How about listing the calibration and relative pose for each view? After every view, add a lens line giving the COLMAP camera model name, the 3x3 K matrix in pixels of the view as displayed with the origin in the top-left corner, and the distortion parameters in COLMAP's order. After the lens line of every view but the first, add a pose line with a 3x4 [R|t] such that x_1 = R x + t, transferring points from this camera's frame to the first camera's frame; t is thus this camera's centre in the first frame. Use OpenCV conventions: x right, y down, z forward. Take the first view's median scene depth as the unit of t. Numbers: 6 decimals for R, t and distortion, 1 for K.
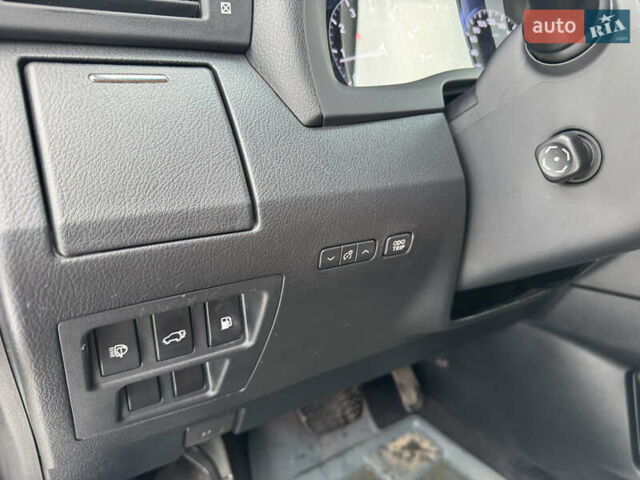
lens RADIAL K [[459.5, 0, 320.0], [0, 459.5, 240.0], [0, 0, 1]] dist [0.068573, -0.122164]
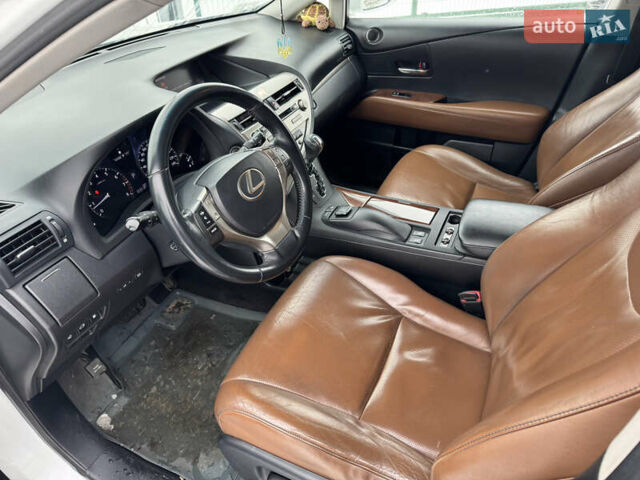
lens RADIAL K [[459.5, 0, 320.0], [0, 459.5, 240.0], [0, 0, 1]] dist [0.068573, -0.122164]
pose [[0.848058, -0.329051, 0.415358, -0.019227], [0.163847, 0.908258, 0.384996, -0.949708], [-0.503936, -0.258444, 0.824169, -1.726656]]
